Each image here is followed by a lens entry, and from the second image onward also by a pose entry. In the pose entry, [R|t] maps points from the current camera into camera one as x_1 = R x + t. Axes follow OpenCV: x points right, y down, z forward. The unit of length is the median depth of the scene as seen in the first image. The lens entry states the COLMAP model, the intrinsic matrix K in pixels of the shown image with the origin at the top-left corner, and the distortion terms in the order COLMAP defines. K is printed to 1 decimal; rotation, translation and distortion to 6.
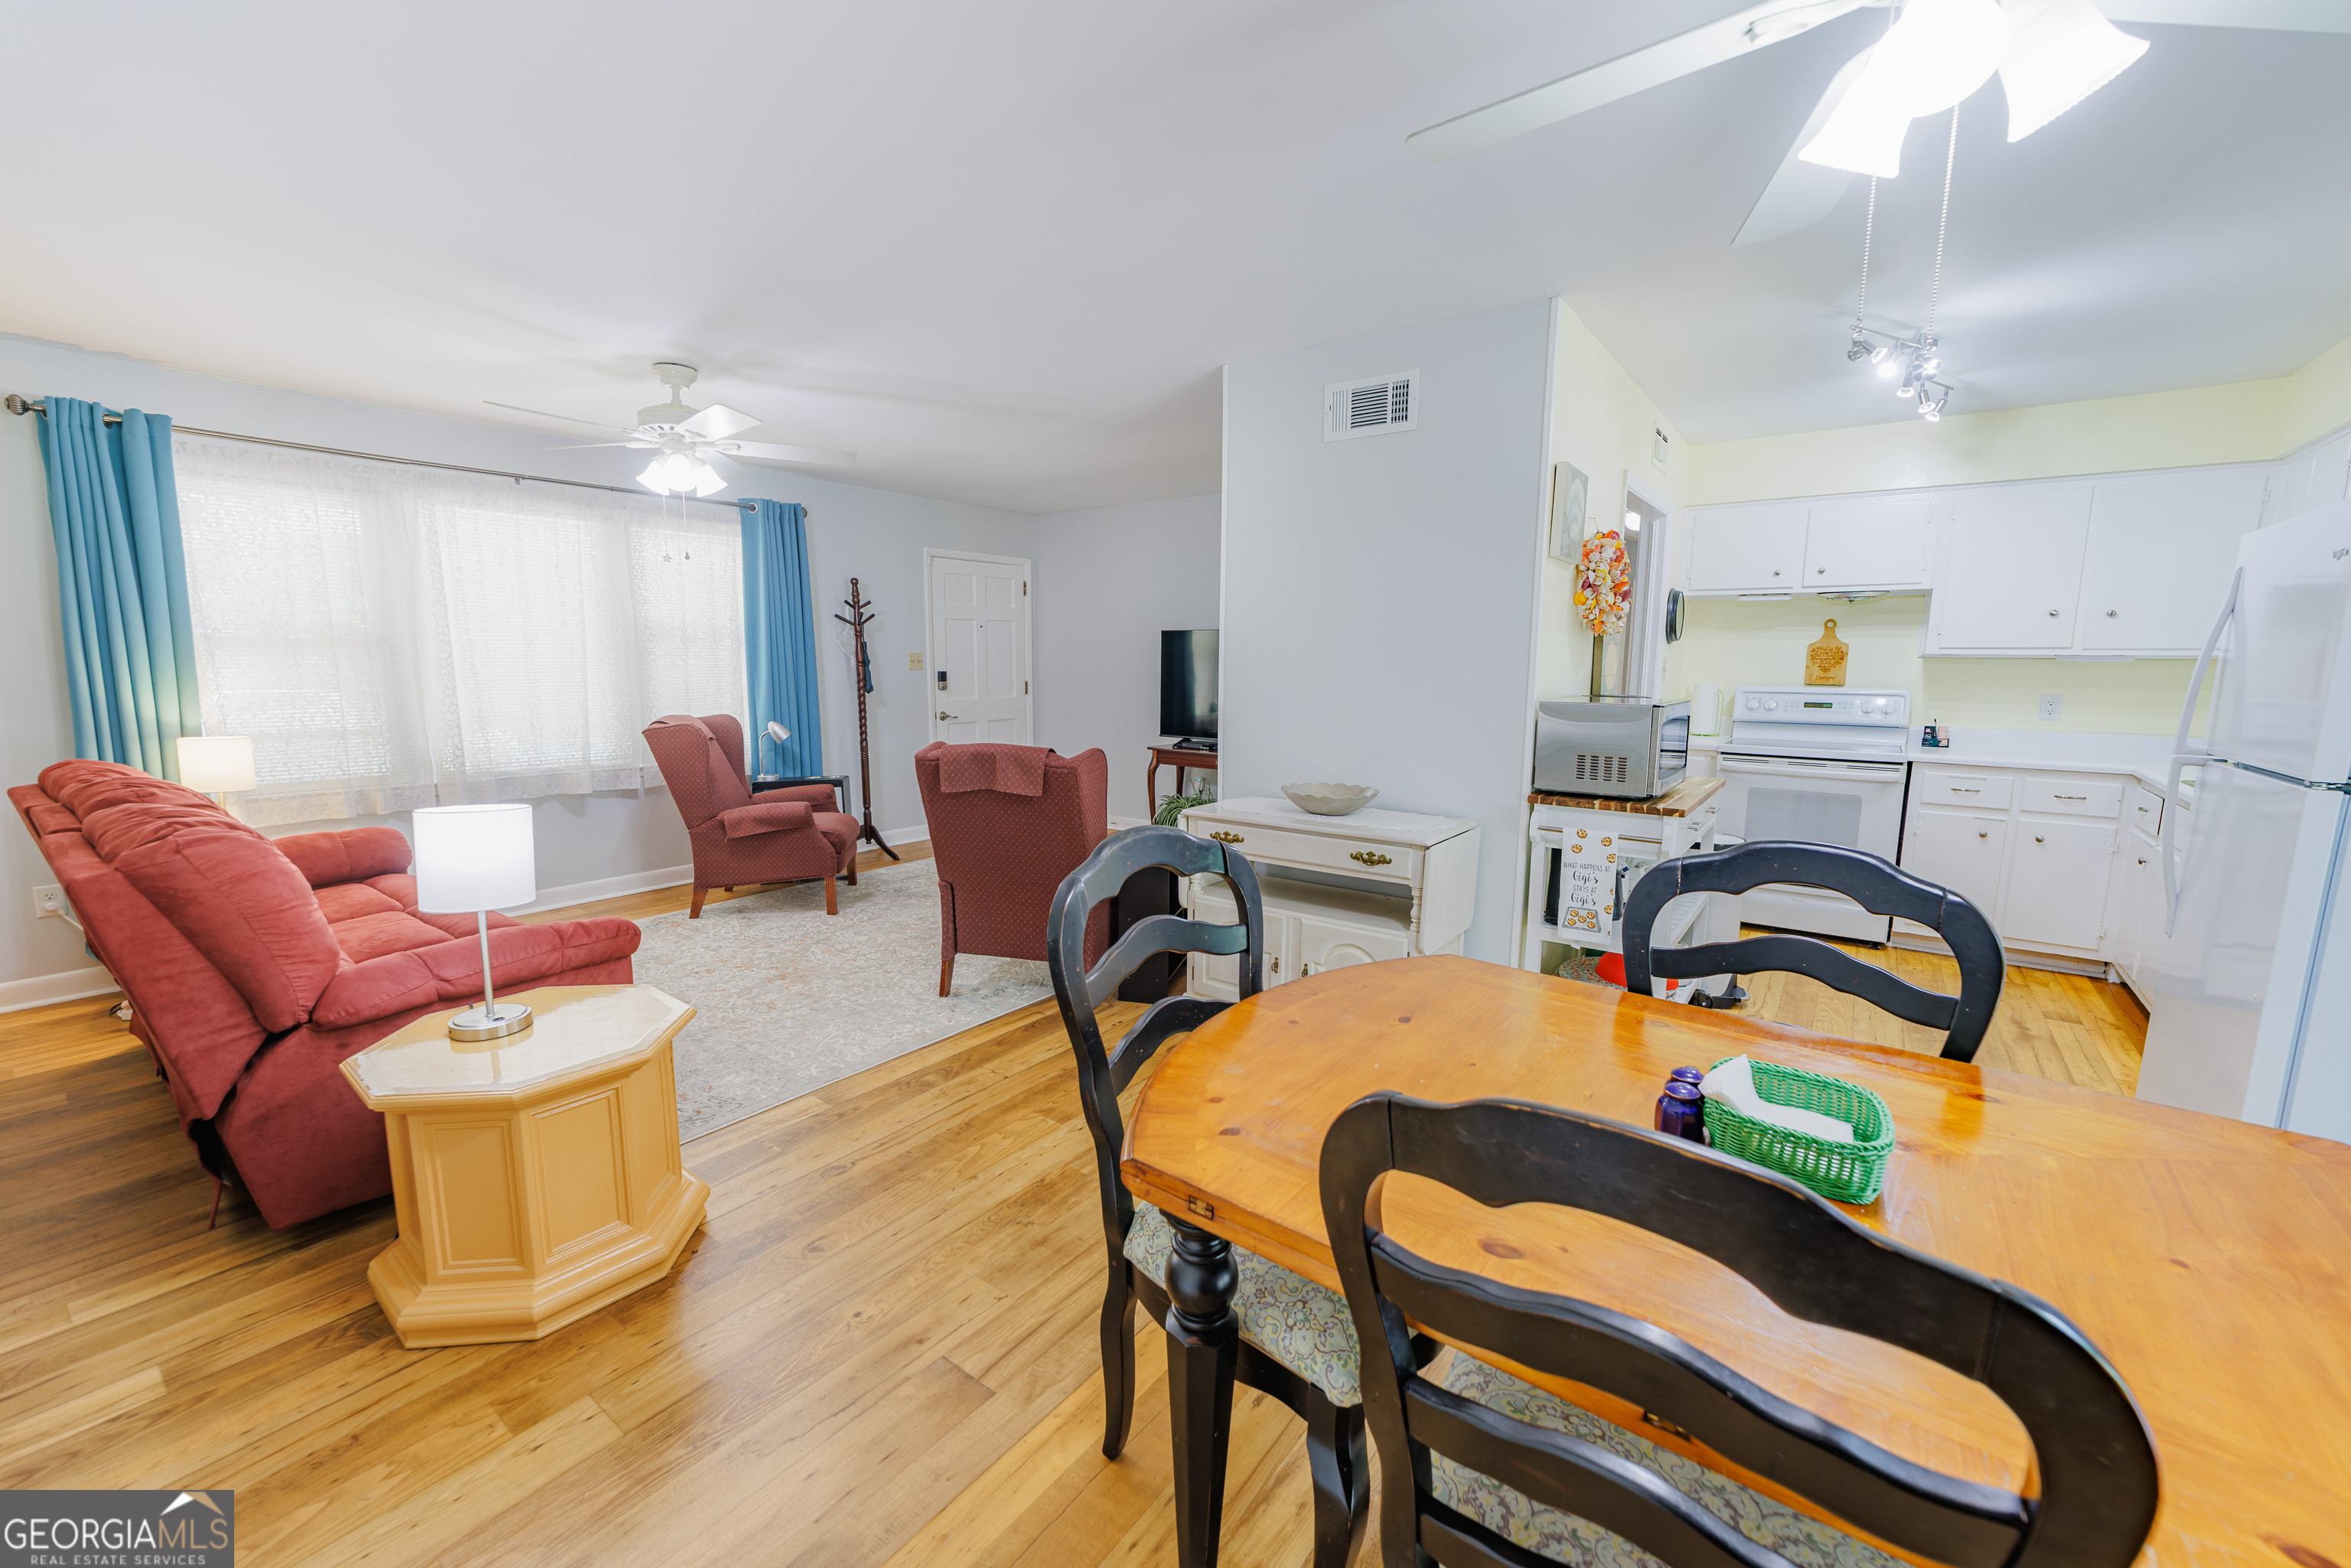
lens RADIAL K [[930.5, 0, 1179.2], [0, 930.5, 790.8], [0, 0, 1]] dist [-0.010741, 0.004878]
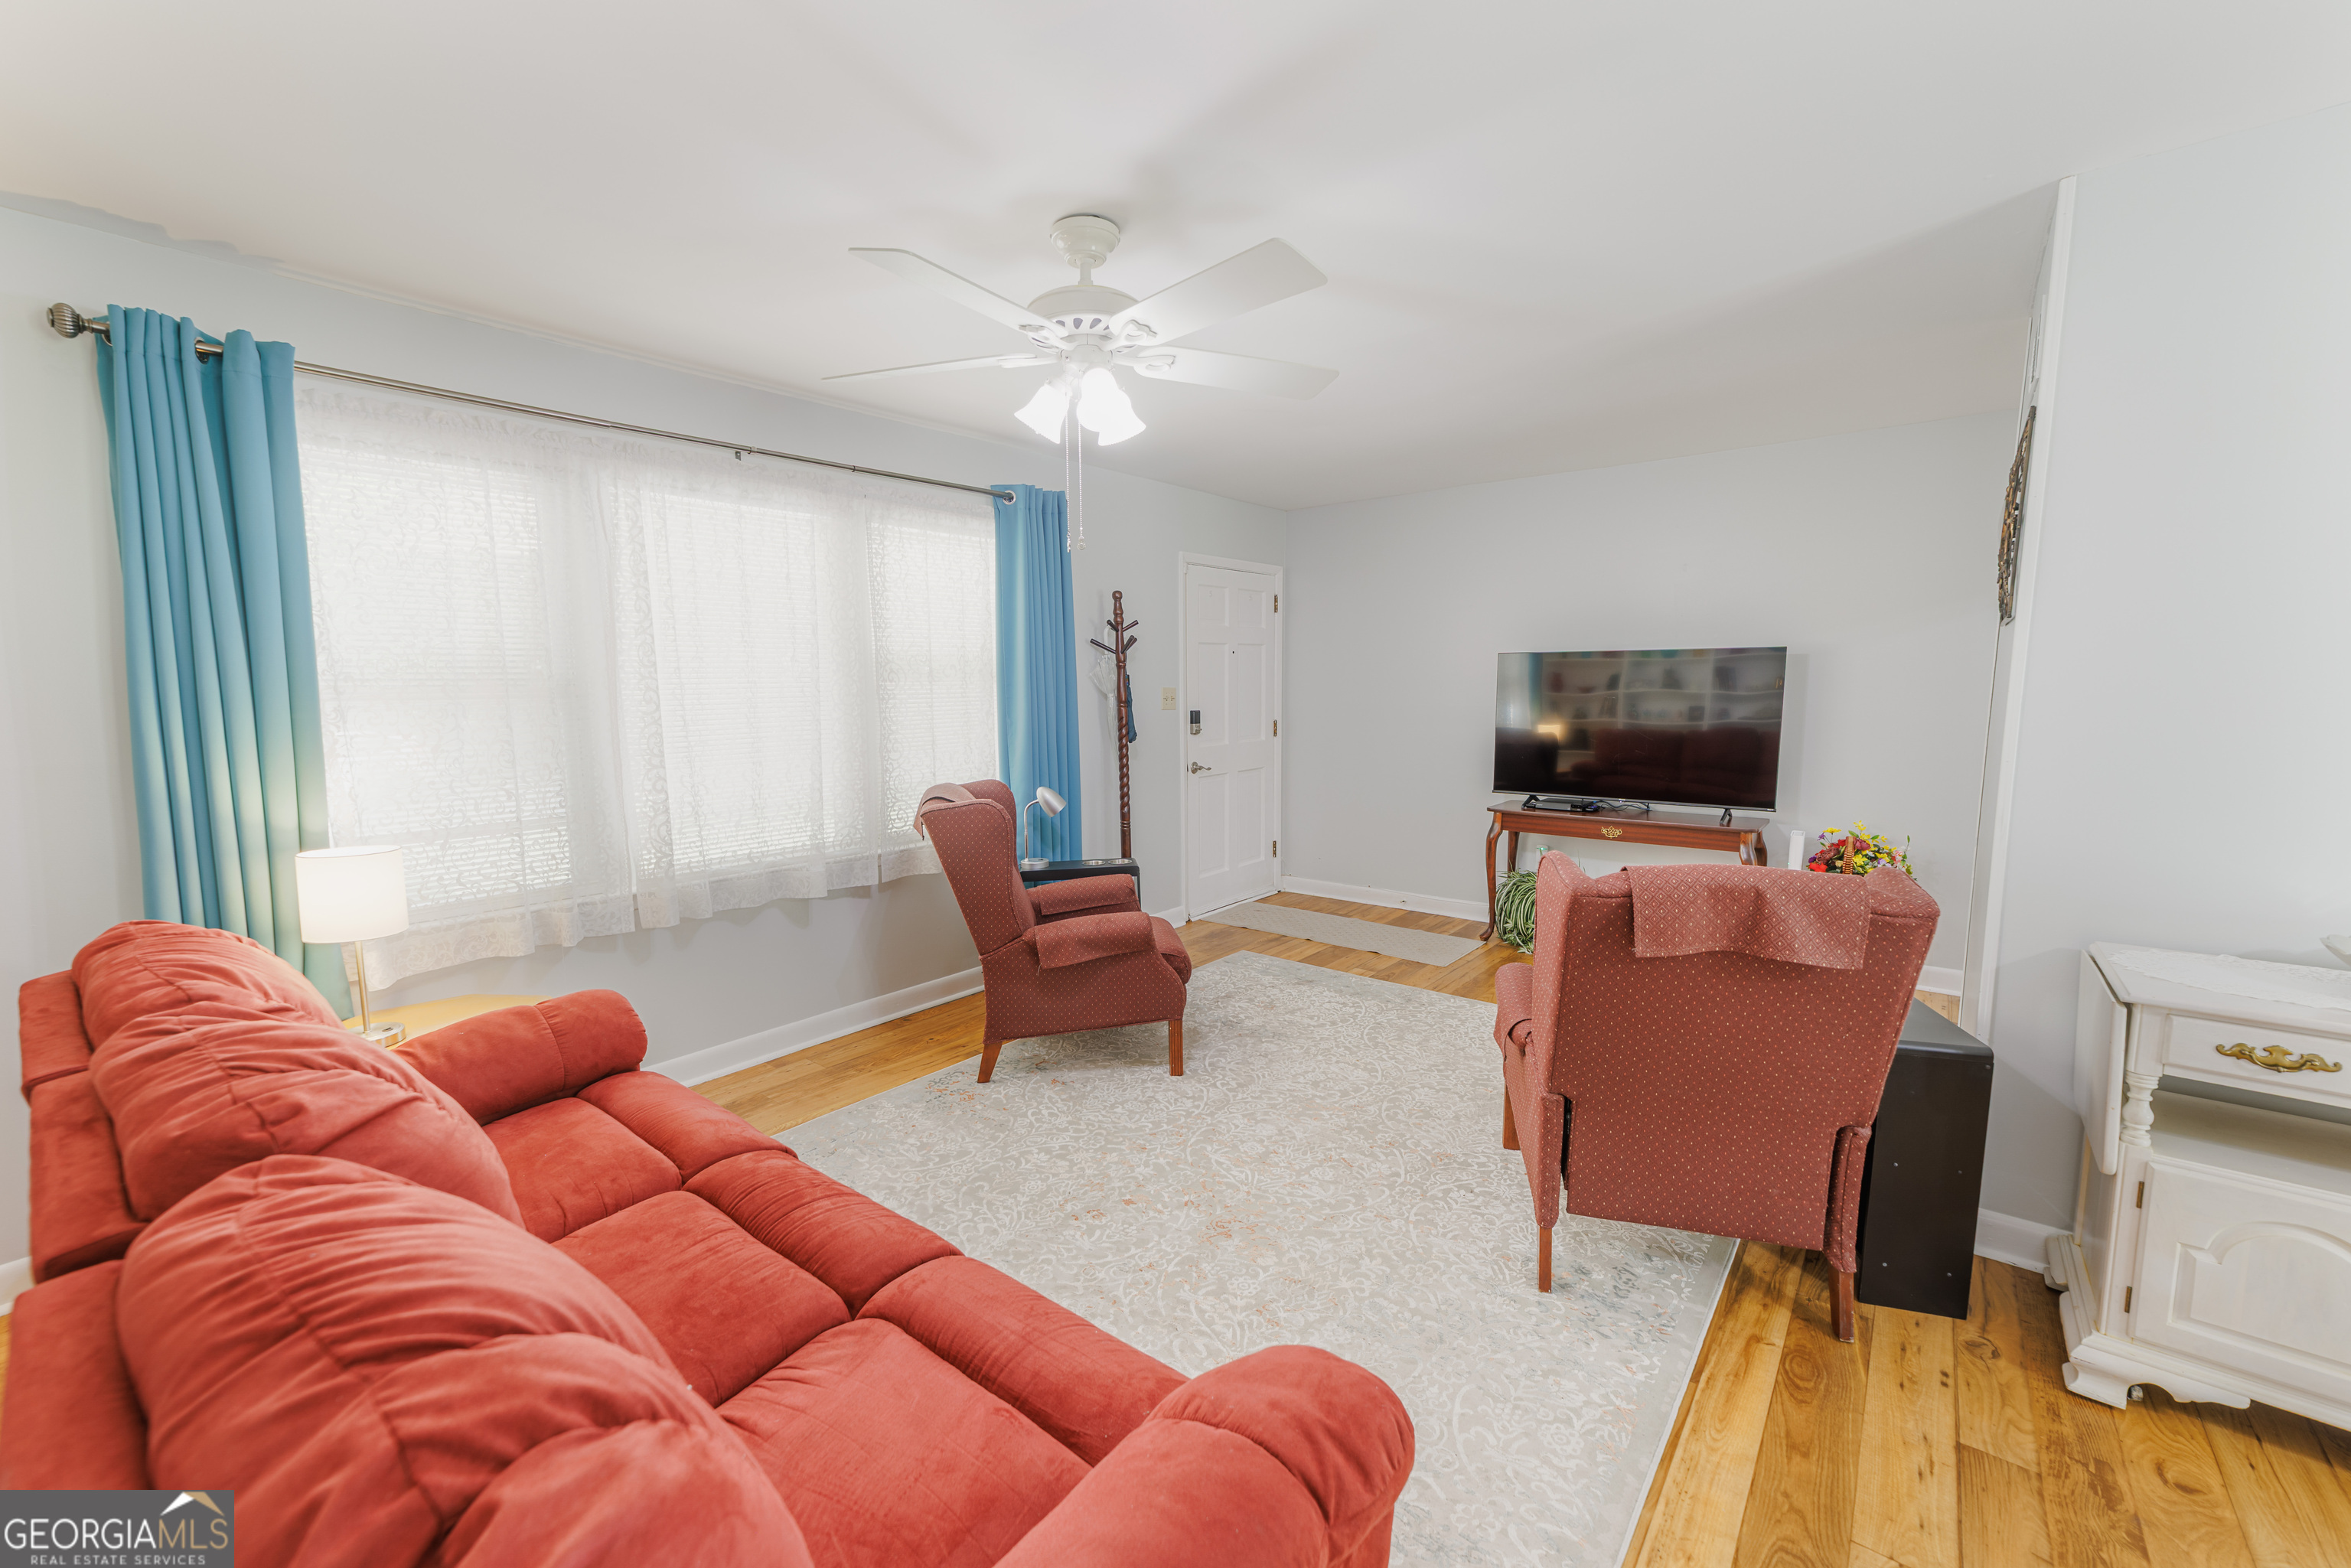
lens RADIAL K [[930.5, 0, 1132.9], [0, 930.5, 788.2], [0, 0, 1]] dist [-0.010741, 0.004878]
pose [[0.998064, -0.009897, -0.061400, -0.399847], [0.008225, 0.999590, -0.027440, -0.065382], [0.061646, 0.026882, 0.997736, 0.342258]]
